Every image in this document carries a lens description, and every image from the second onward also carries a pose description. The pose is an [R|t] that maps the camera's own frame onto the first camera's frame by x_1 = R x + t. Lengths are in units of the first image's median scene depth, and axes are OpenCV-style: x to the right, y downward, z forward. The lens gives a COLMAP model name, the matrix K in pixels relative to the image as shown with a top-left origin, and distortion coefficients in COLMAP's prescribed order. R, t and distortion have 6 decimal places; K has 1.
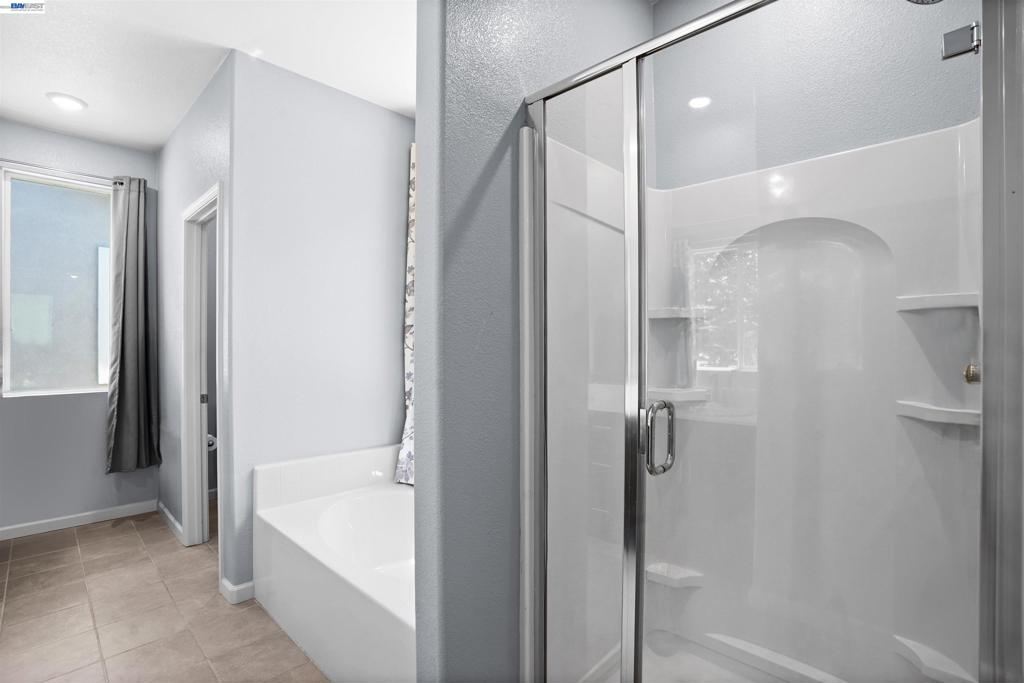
lens RADIAL K [[482.0, 0, 510.2], [0, 482.0, 346.3], [0, 0, 1]] dist [-0.052443, 0.025540]
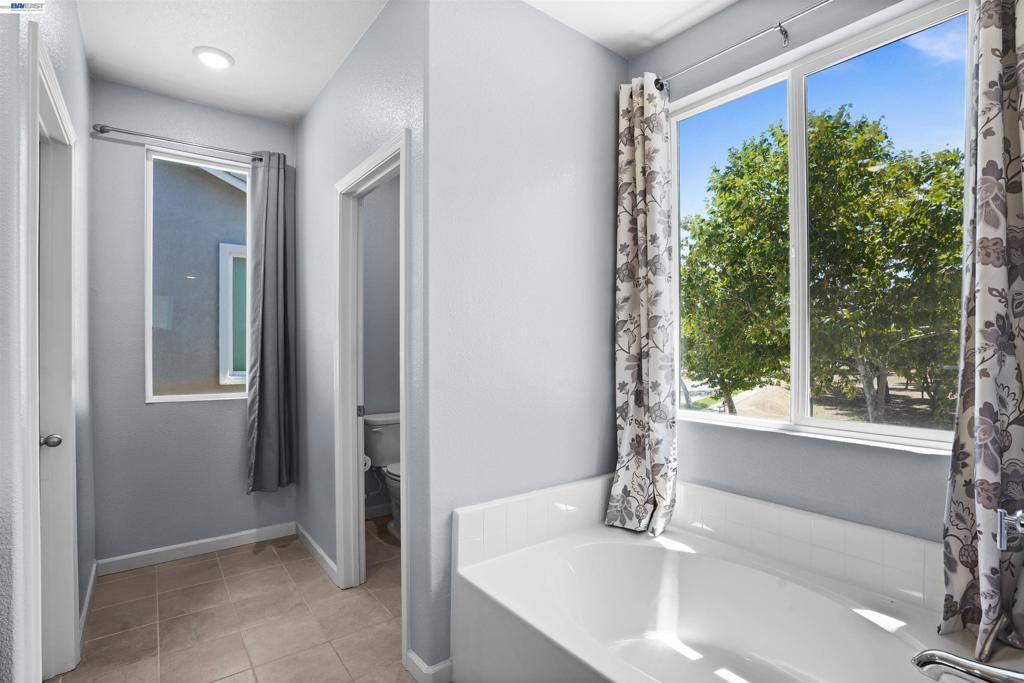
lens RADIAL K [[482.0, 0, 510.2], [0, 482.0, 346.3], [0, 0, 1]] dist [-0.052443, 0.025540]
pose [[0.990621, 0.000892, -0.136634, -0.281513], [0.000146, 0.999971, 0.007582, -0.008445], [0.136637, -0.007531, 0.990593, 0.216242]]
